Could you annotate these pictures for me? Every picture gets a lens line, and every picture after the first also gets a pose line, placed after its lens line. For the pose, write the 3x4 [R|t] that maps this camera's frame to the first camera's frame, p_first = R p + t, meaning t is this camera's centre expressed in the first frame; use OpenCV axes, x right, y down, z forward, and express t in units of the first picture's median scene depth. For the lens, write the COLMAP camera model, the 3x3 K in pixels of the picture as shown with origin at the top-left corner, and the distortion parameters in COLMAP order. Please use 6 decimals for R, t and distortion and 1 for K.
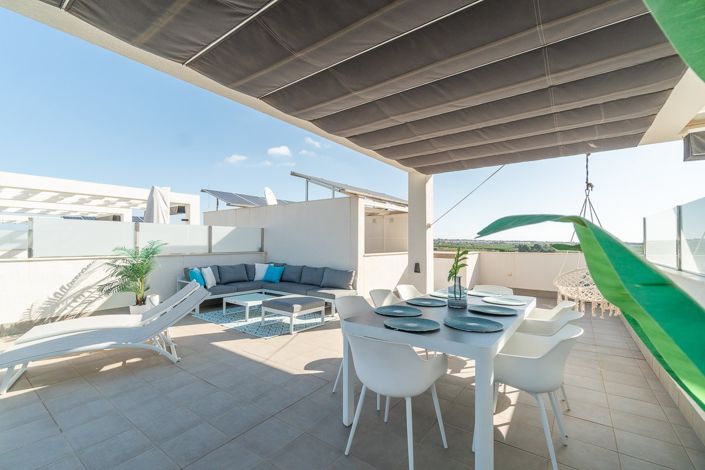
lens RADIAL K [[306.5, 0, 346.7], [0, 306.5, 240.7], [0, 0, 1]] dist [-0.003141, -0.001154]
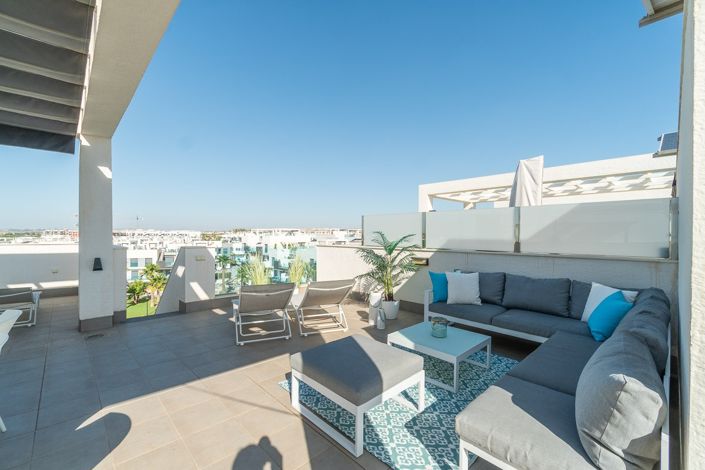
lens RADIAL K [[306.5, 0, 349.5], [0, 306.5, 236.0], [0, 0, 1]] dist [-0.003141, -0.001154]
pose [[-0.192391, 0.002080, -0.981316, 0.214151], [0.005215, 0.999986, 0.001097, 0.005989], [0.981304, -0.004907, -0.192399, 0.800711]]
